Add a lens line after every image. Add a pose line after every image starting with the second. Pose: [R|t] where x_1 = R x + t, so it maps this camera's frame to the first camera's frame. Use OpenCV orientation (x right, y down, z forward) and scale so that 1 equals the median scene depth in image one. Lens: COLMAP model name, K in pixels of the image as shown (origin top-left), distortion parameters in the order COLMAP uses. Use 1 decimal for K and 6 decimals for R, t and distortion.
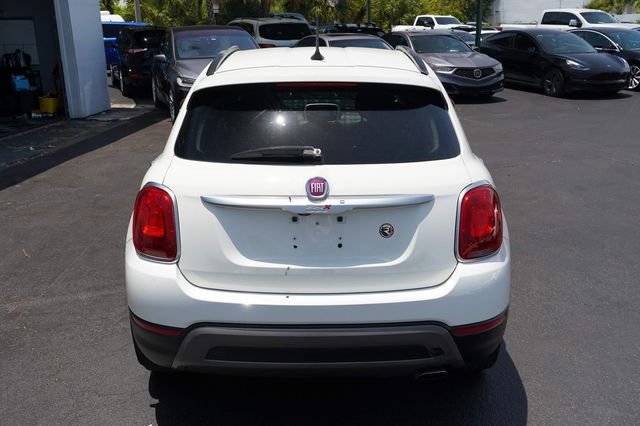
lens RADIAL K [[609.3, 0, 319.7], [0, 609.3, 211.8], [0, 0, 1]] dist [-0.022416, 0.000000]
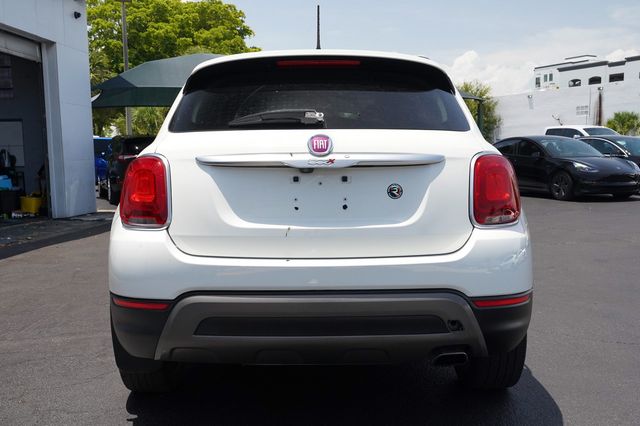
lens RADIAL K [[650.7, 0, 318.6], [0, 650.7, 216.8], [0, 0, 1]] dist [0.003048, 0.000000]
pose [[0.999990, -0.002756, 0.003573, -0.008420], [0.003416, 0.979729, -0.200301, 0.222802], [-0.002948, 0.200311, 0.979728, 0.031203]]
